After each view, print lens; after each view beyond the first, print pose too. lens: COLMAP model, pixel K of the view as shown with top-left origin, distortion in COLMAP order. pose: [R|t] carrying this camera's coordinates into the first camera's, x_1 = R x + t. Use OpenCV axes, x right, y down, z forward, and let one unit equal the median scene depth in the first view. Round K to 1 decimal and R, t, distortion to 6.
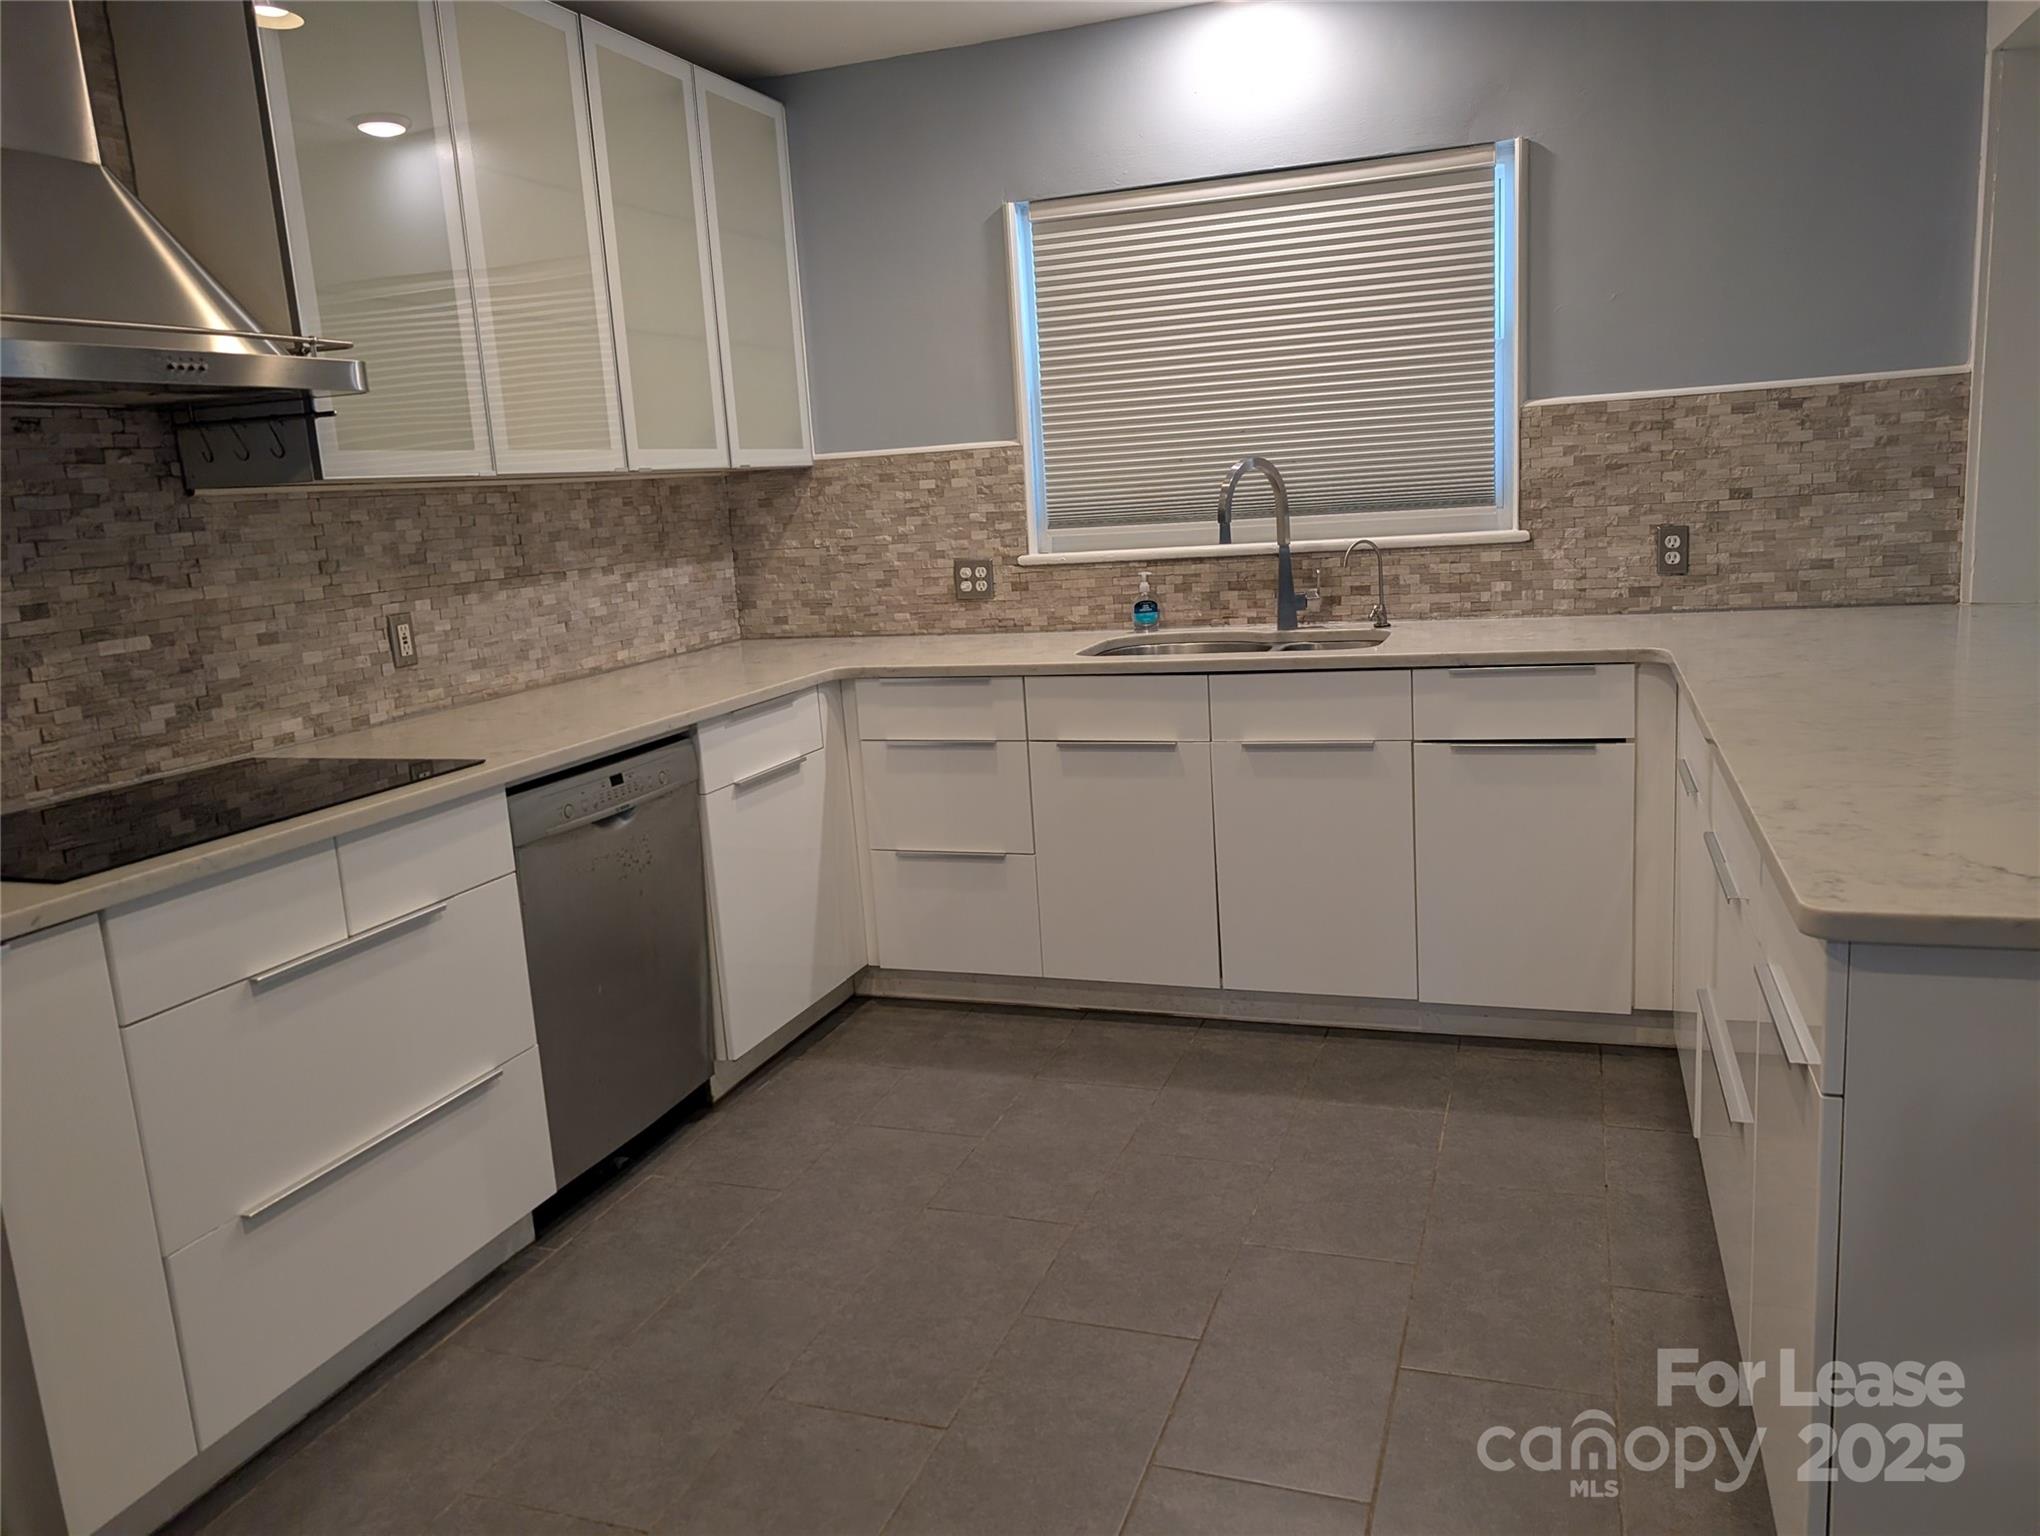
lens RADIAL K [[1462.1, 0, 1037.6], [0, 1462.1, 757.0], [0, 0, 1]] dist [0.009909, -0.006757]
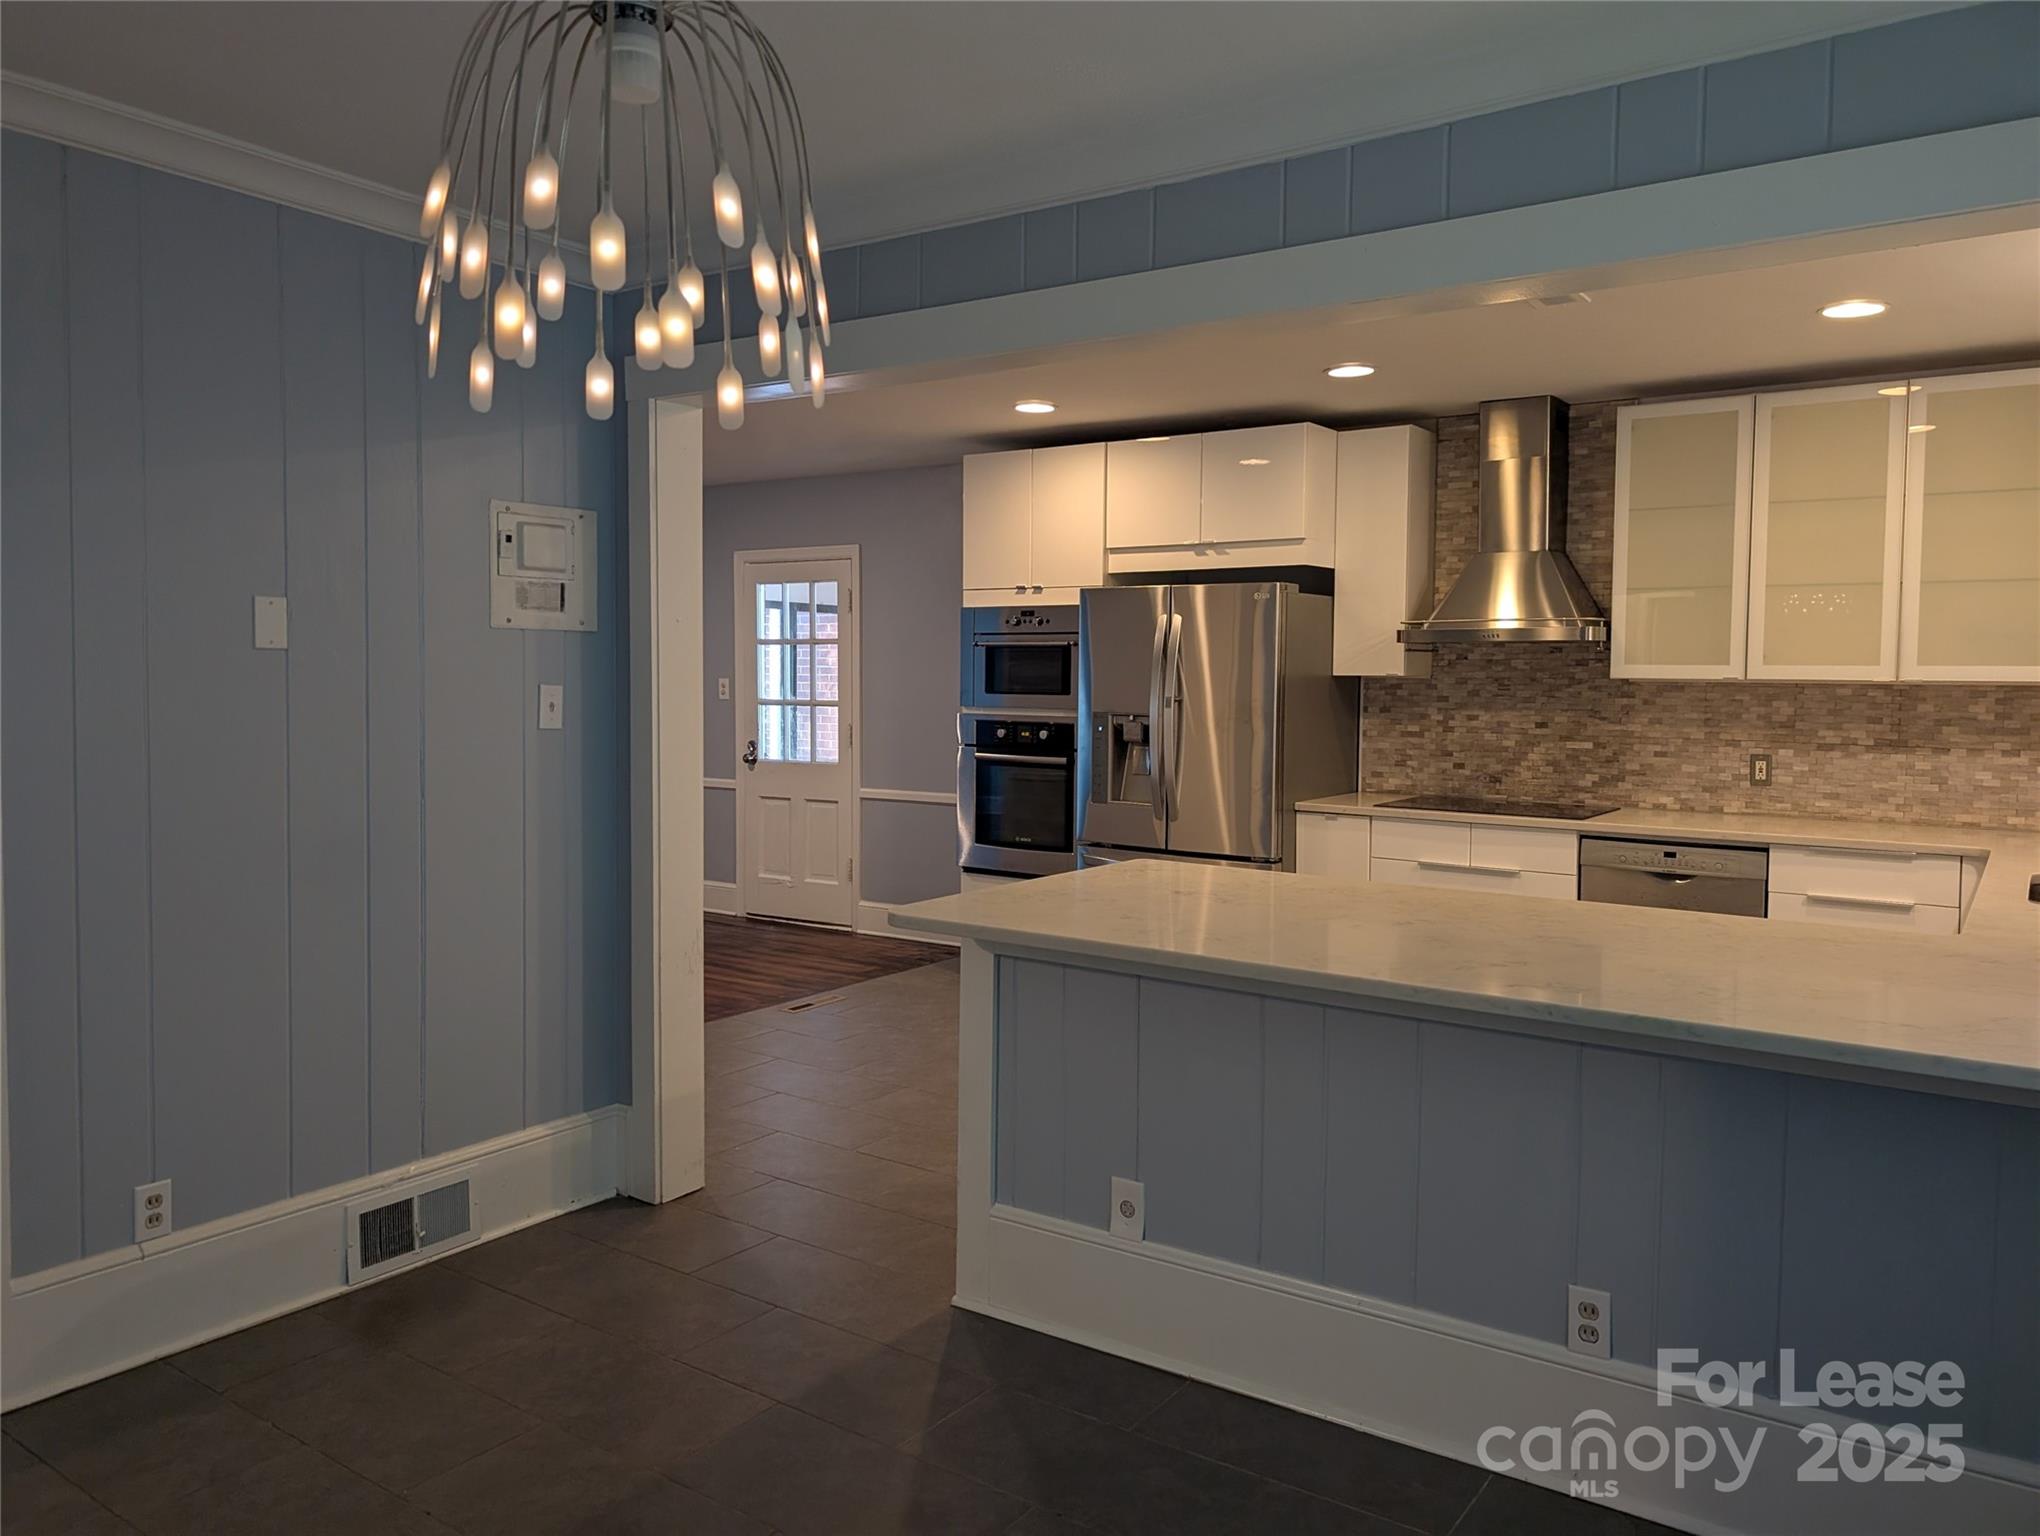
lens RADIAL K [[1462.1, 0, 1037.6], [0, 1462.1, 757.0], [0, 0, 1]] dist [0.009909, -0.006757]
pose [[-0.266879, 0.113523, -0.957021, 1.256606], [-0.172726, 0.971324, 0.163386, -0.201490], [0.948125, 0.208906, -0.239618, 0.536488]]
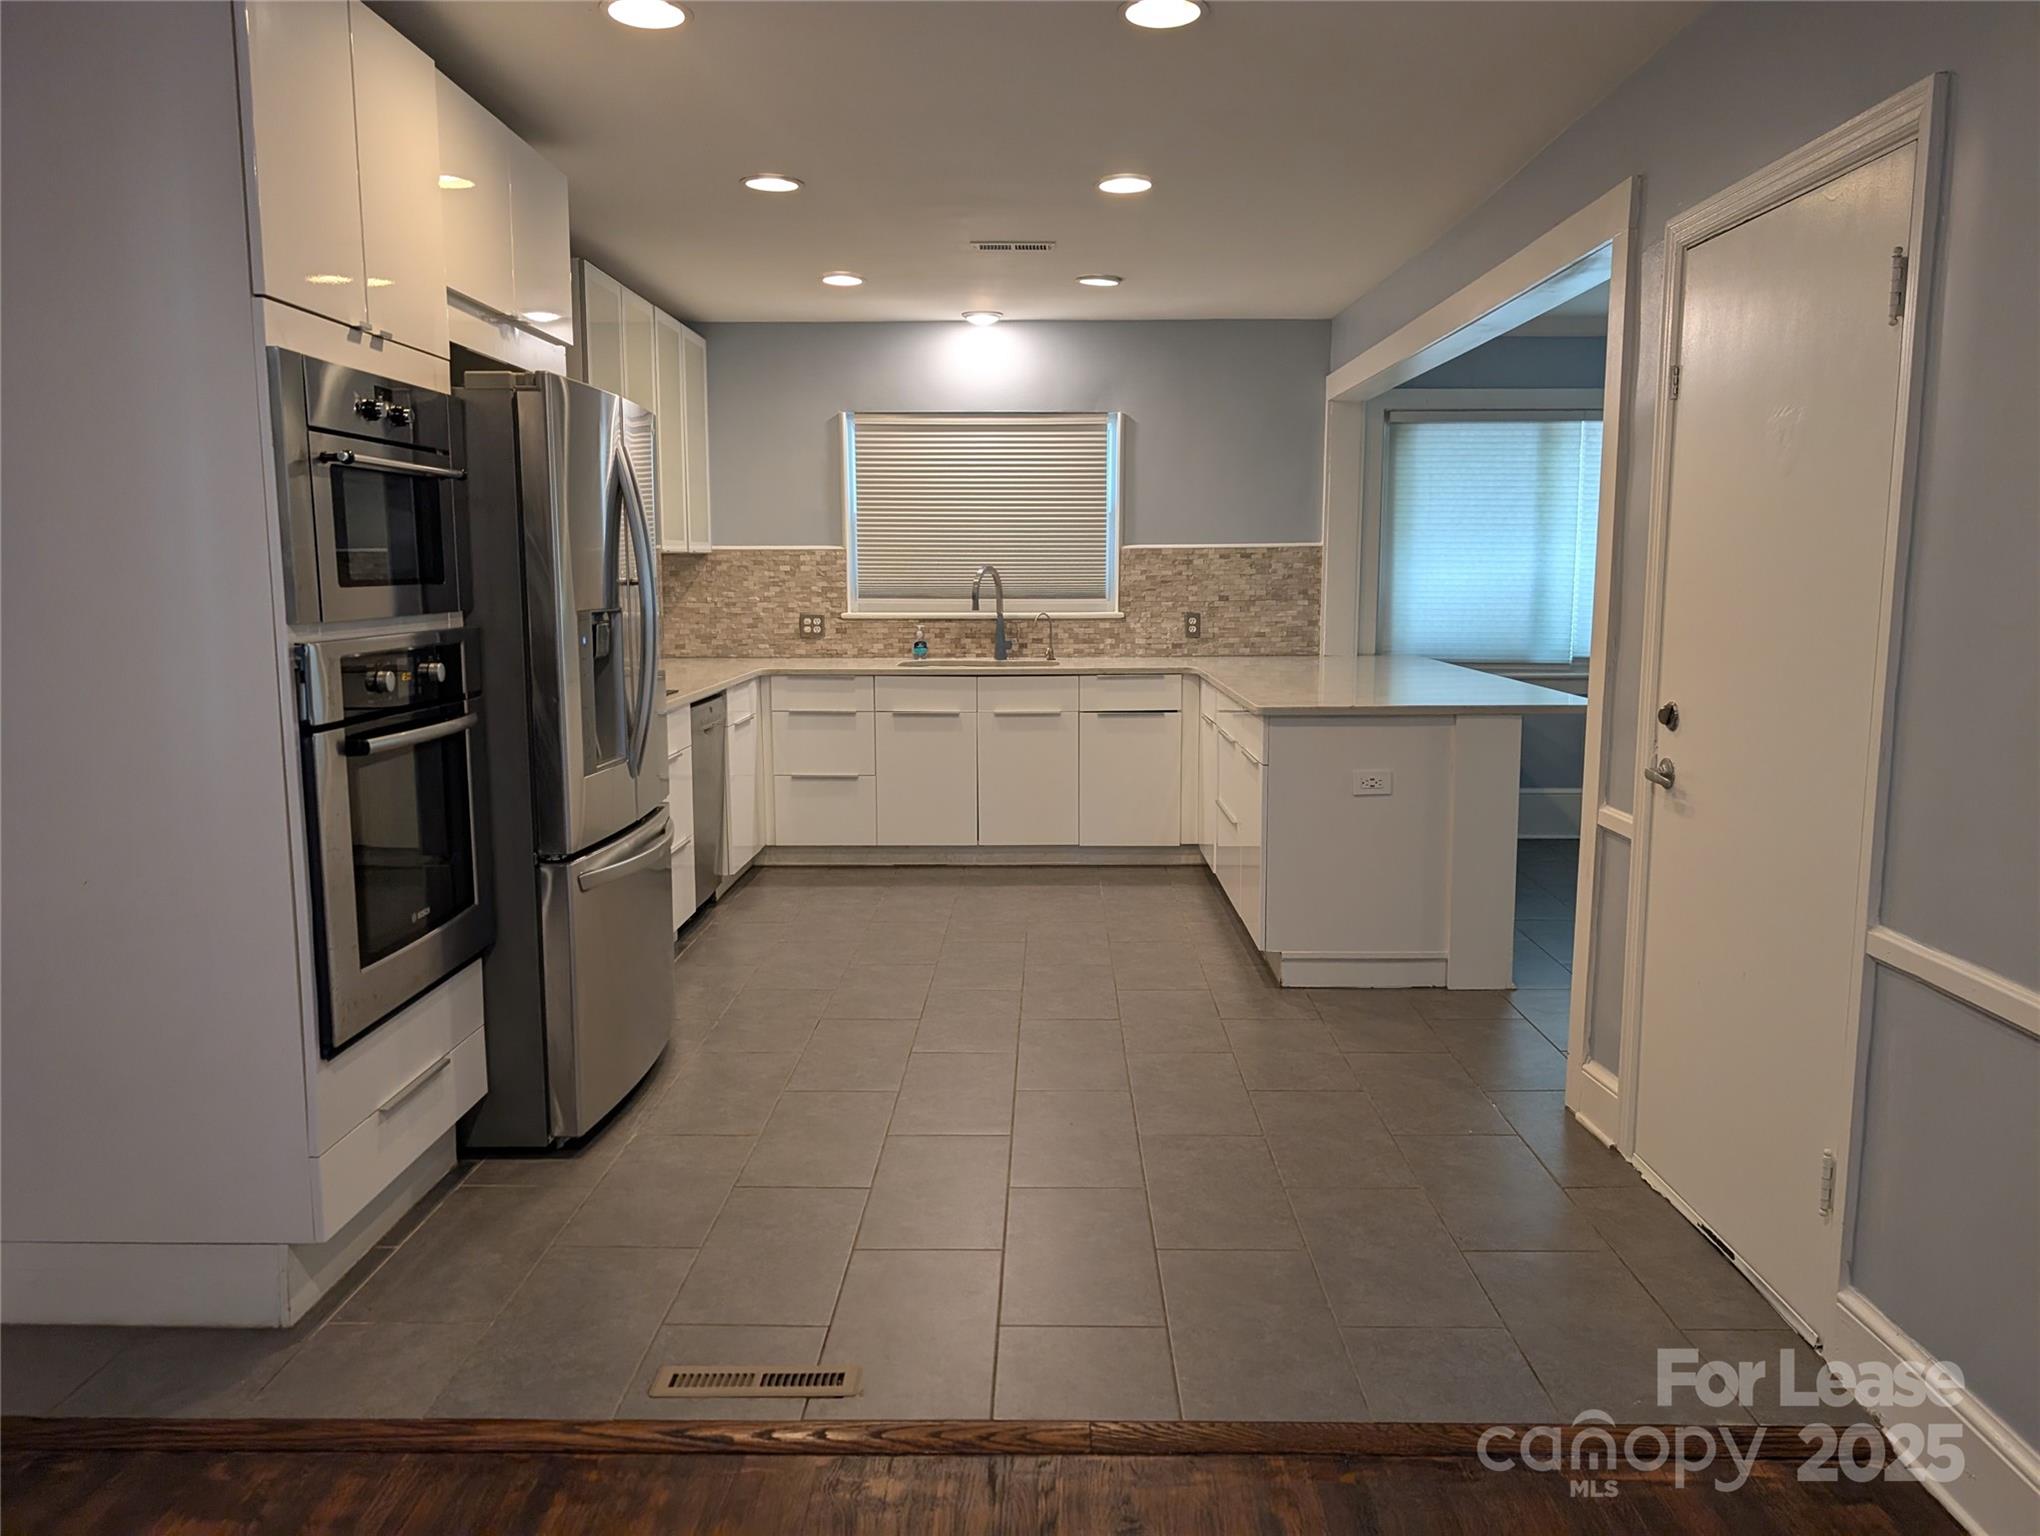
lens RADIAL K [[1458.6, 0, 1020.0], [0, 1458.6, 768.0], [0, 0, 1]] dist [0.142746, -0.134574]
pose [[0.947818, 0.015203, 0.318449, -0.413269], [0.003845, 0.998245, -0.059099, 0.166854], [-0.318789, 0.057239, 0.946096, -0.783793]]
